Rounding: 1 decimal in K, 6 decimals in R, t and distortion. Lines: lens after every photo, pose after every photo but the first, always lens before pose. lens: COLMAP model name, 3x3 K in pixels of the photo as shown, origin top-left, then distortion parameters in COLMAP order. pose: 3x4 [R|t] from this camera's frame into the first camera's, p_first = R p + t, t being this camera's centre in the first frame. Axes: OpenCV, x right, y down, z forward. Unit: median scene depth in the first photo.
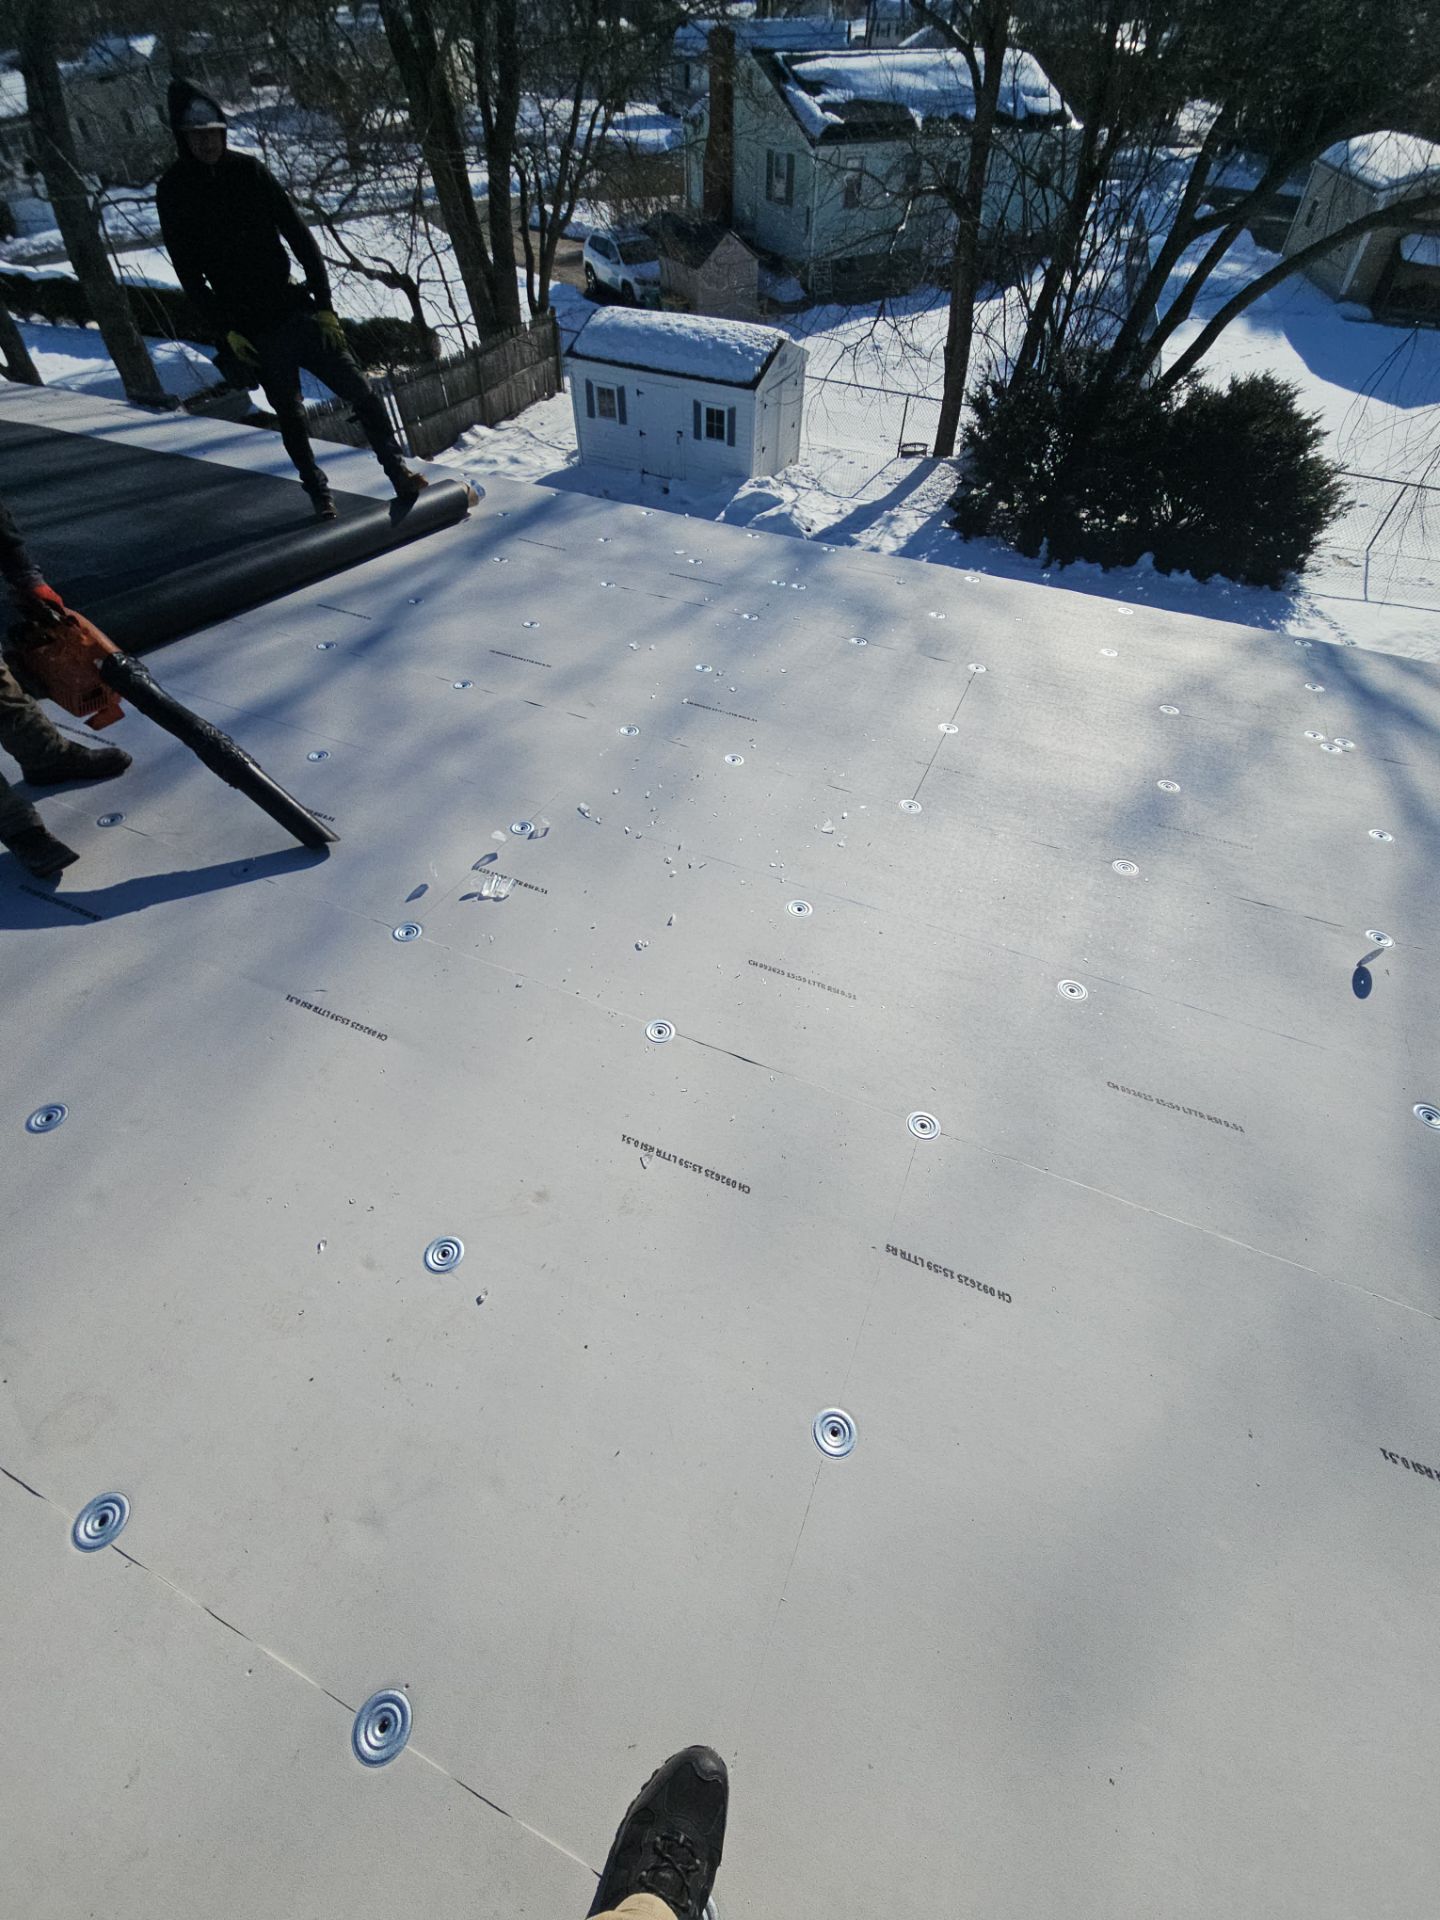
lens RADIAL K [[777.8, 0, 718.7], [0, 777.8, 962.8], [0, 0, 1]] dist [0.010046, -0.009519]
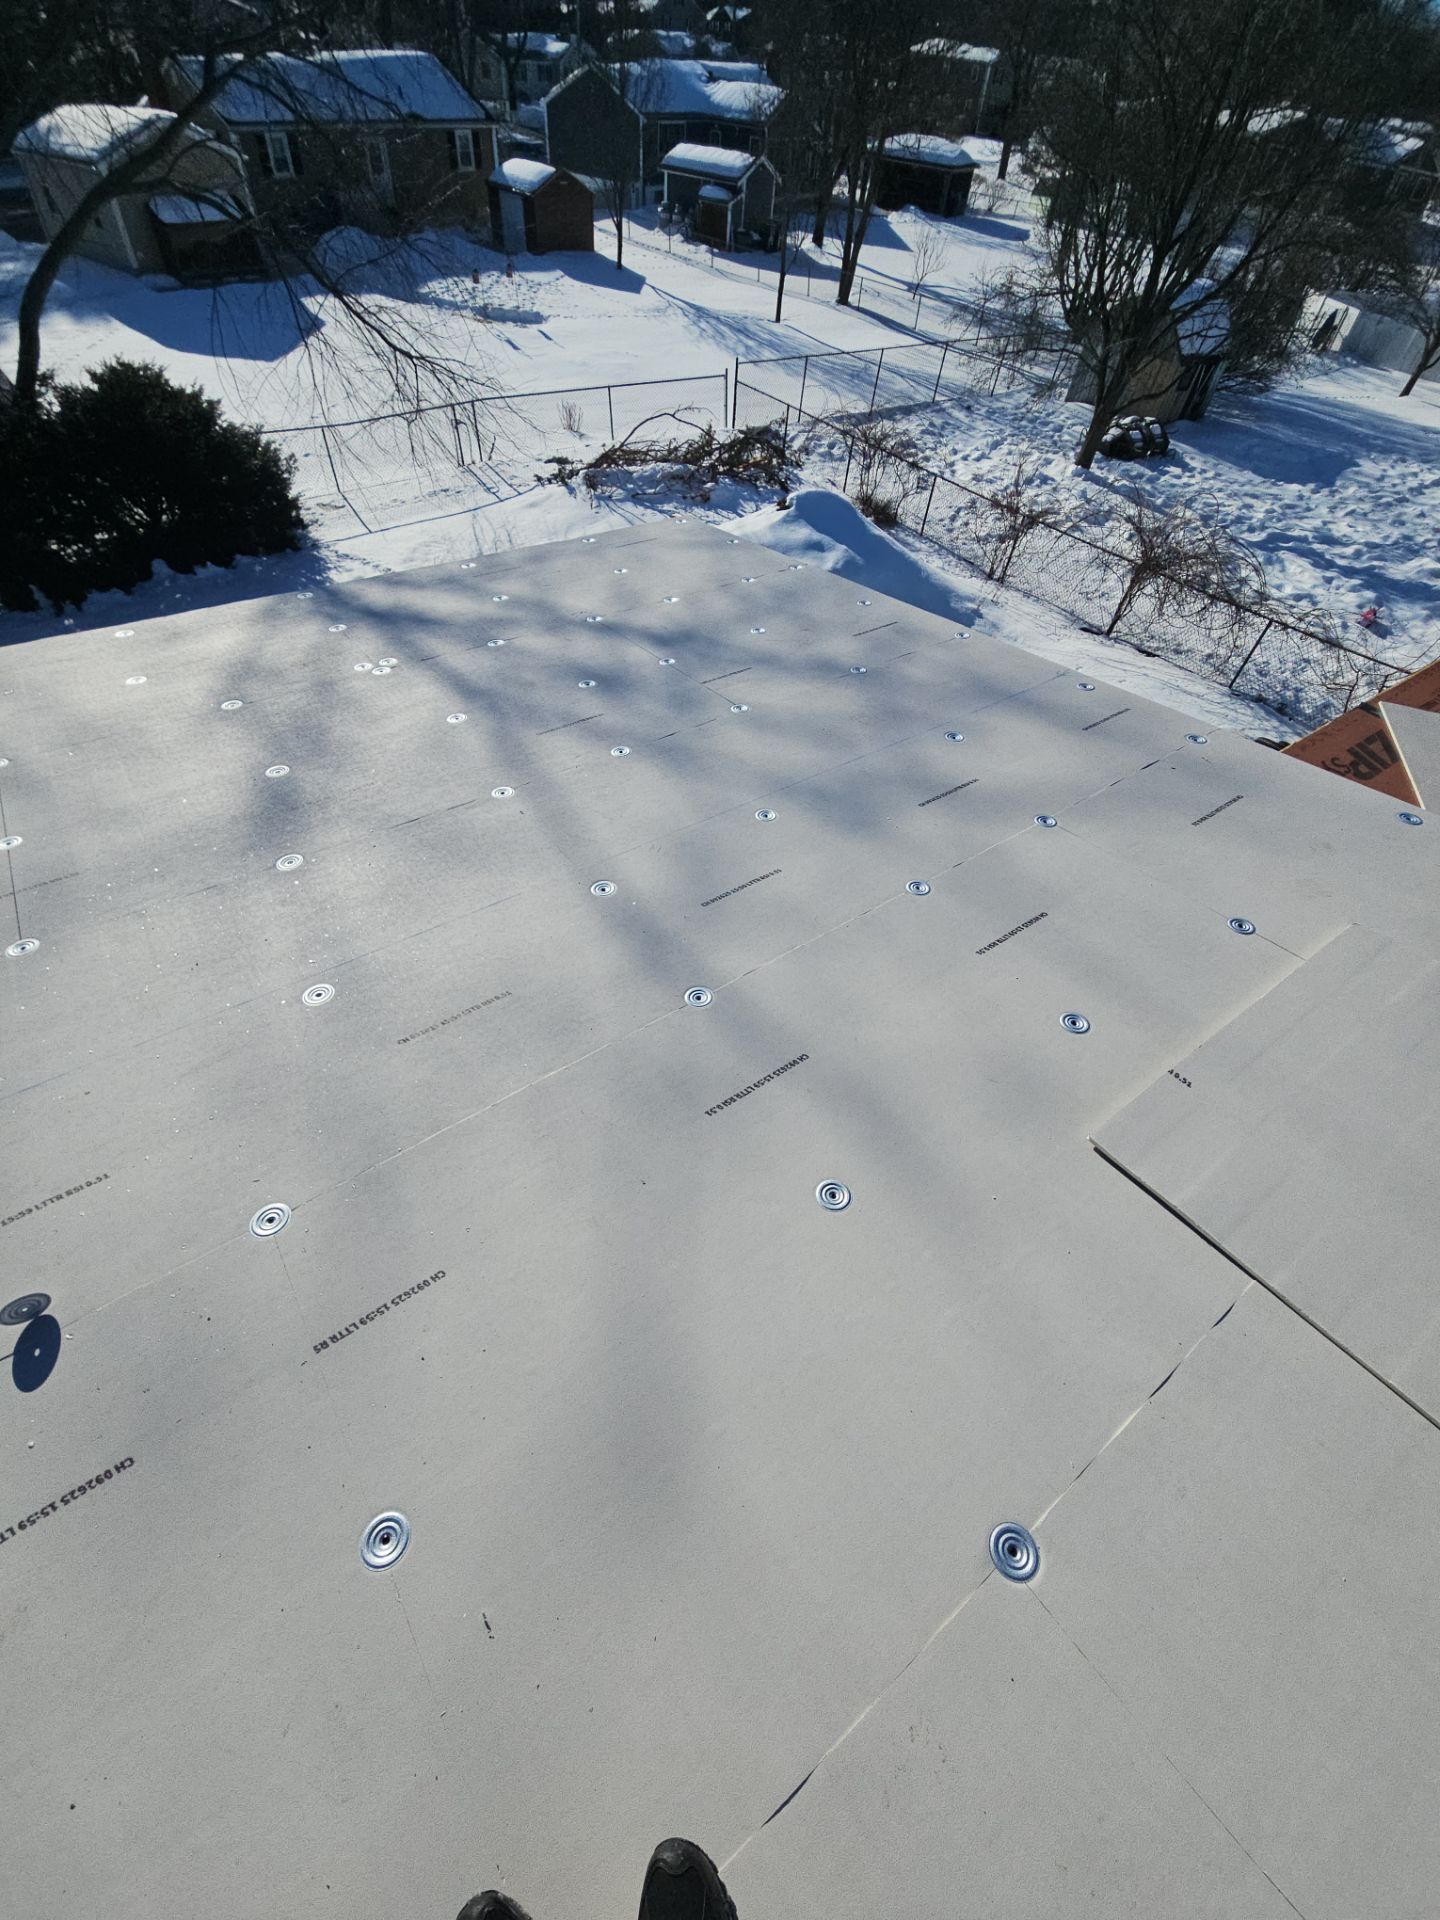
lens RADIAL K [[777.8, 0, 714.6], [0, 777.8, 970.0], [0, 0, 1]] dist [0.010046, -0.009519]
pose [[0.506901, -0.636395, 0.581423, 0.100836], [0.623714, 0.736360, 0.262211, 0.043592], [-0.595007, 0.229727, 0.770190, -0.043797]]
